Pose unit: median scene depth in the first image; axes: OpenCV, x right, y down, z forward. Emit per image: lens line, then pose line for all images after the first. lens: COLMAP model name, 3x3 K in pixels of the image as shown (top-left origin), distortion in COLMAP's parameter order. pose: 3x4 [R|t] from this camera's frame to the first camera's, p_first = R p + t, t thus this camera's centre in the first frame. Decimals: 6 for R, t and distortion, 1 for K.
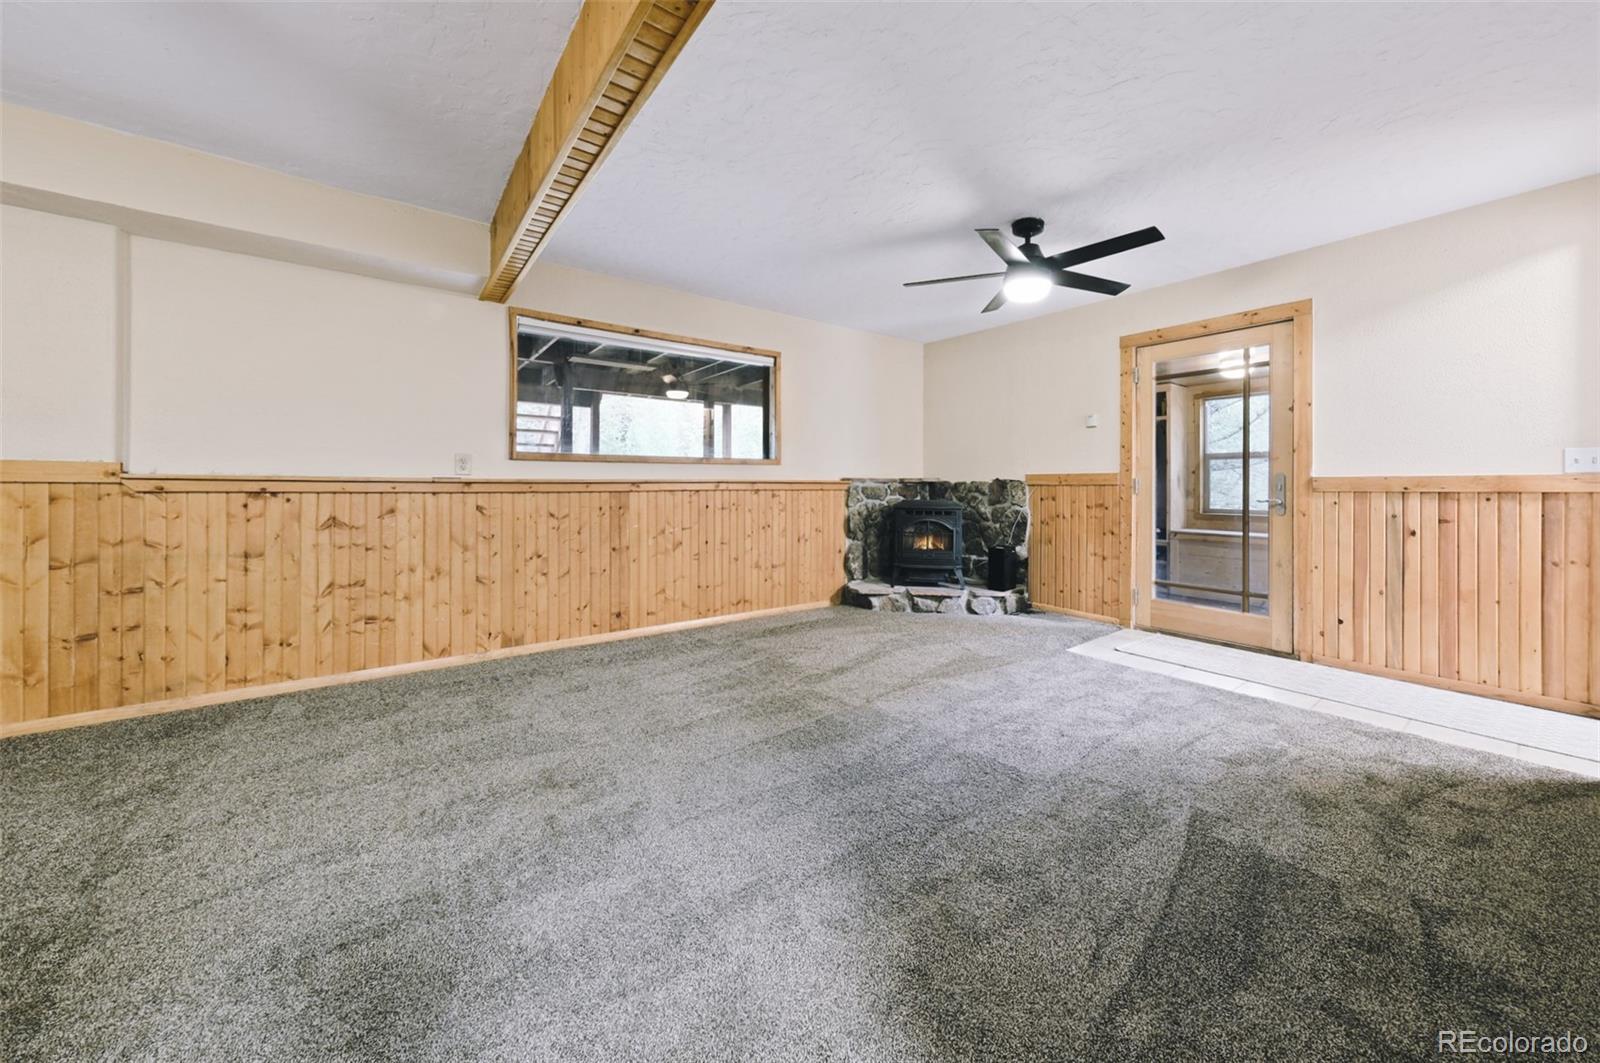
lens RADIAL K [[567.6, 0, 809.4], [0, 567.6, 485.0], [0, 0, 1]] dist [-0.000218, 0.000401]
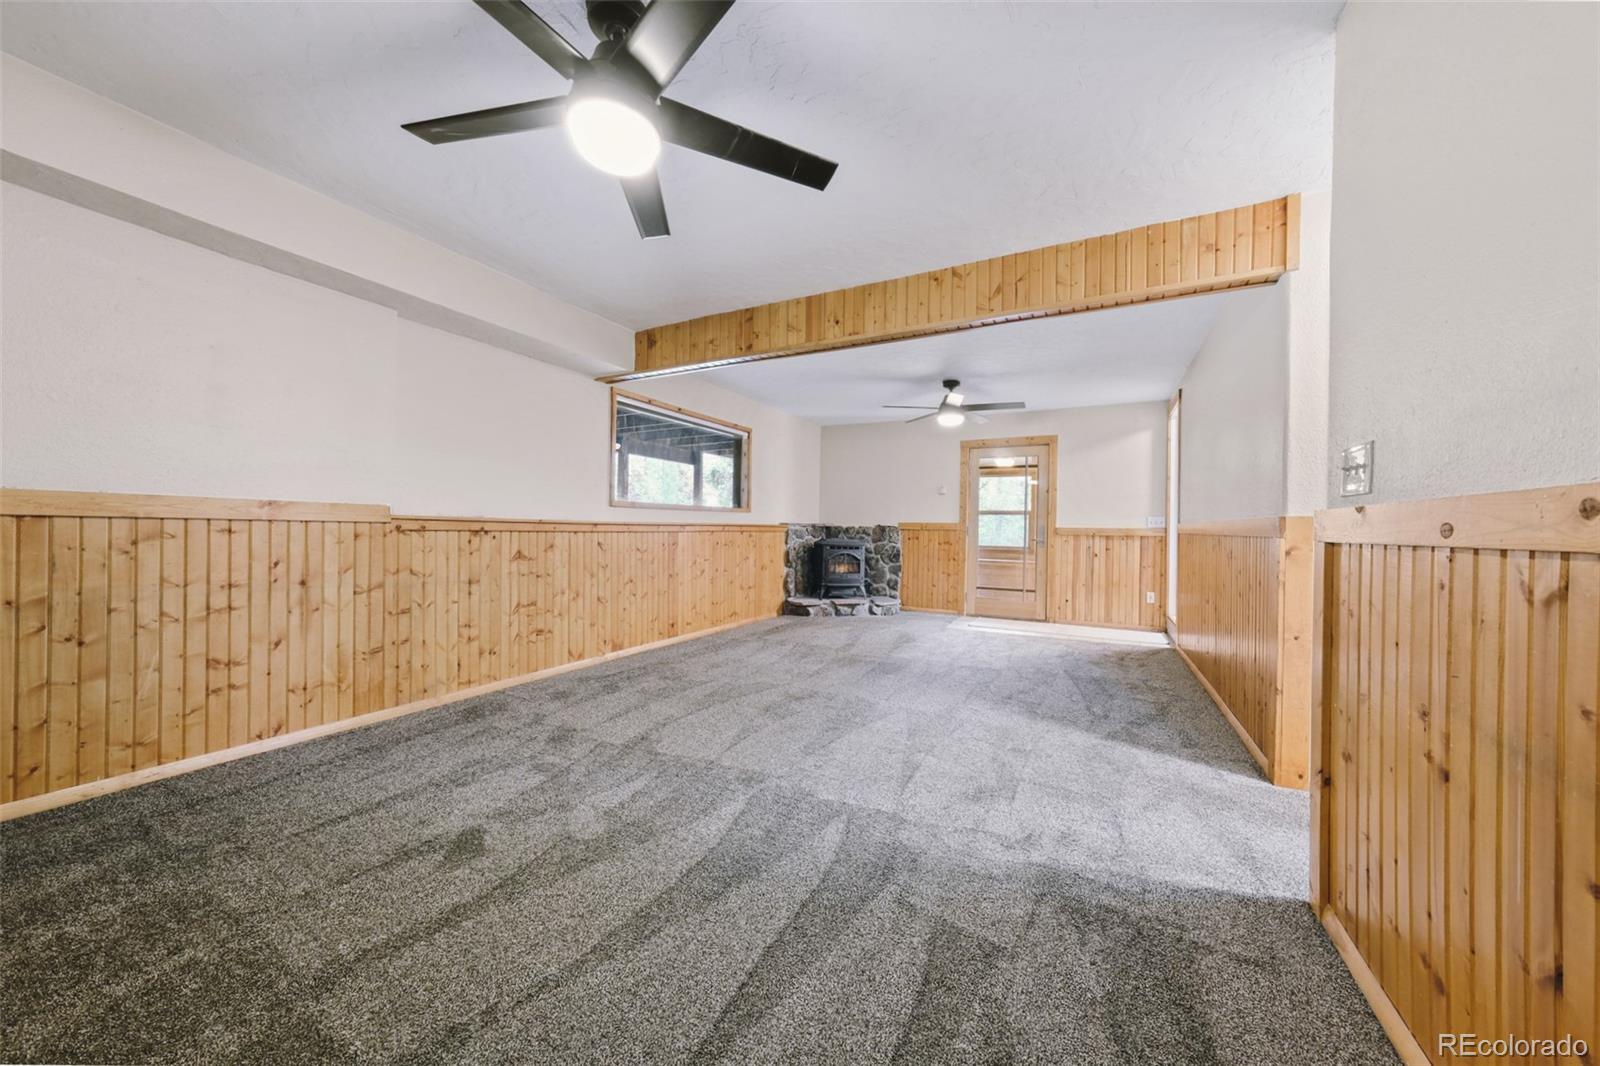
lens RADIAL K [[545.2, 0, 805.6], [0, 545.2, 531.7], [0, 0, 1]] dist [-0.001889, 0.000187]
pose [[0.903031, 0.008583, 0.429490, -0.557447], [-0.013597, 0.999870, 0.008608, -0.003510], [-0.429360, -0.013613, 0.903031, -0.255914]]
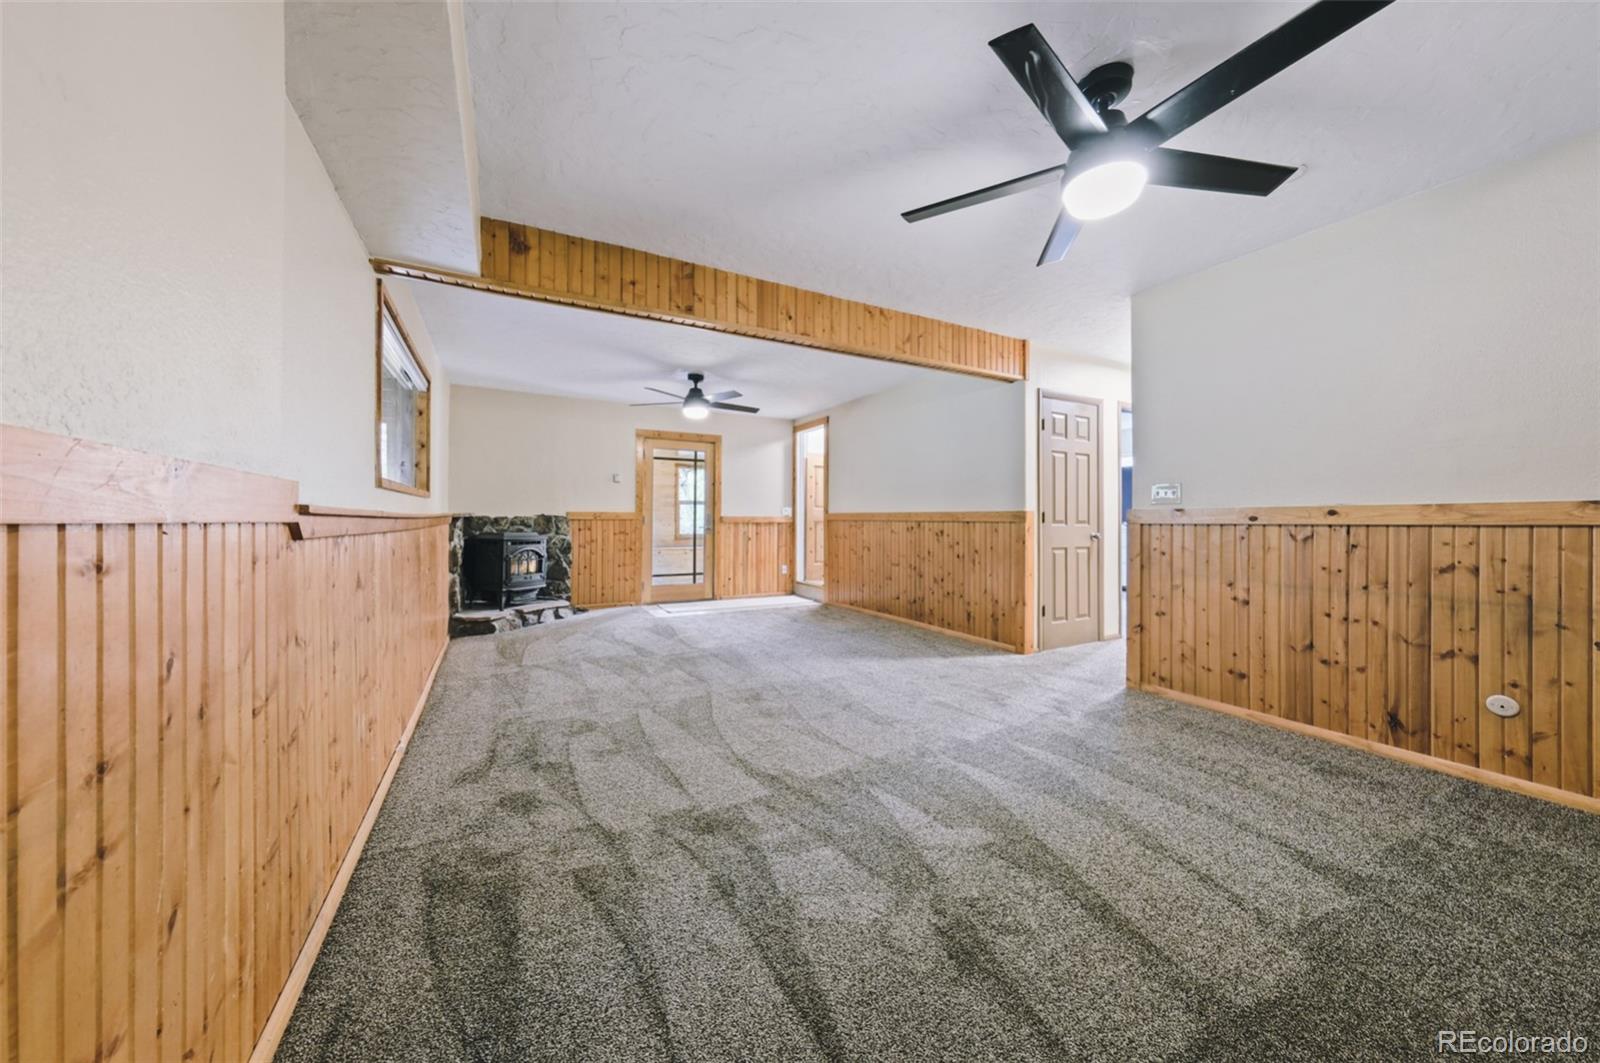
lens RADIAL K [[547.4, 0, 799.3], [0, 547.4, 524.2], [0, 0, 1]] dist [0.000866, 0.000227]
pose [[0.152540, -0.008112, 0.988264, -0.971654], [-0.003681, 0.999955, 0.008776, -0.003094], [-0.988290, -0.004977, 0.152503, 0.294884]]
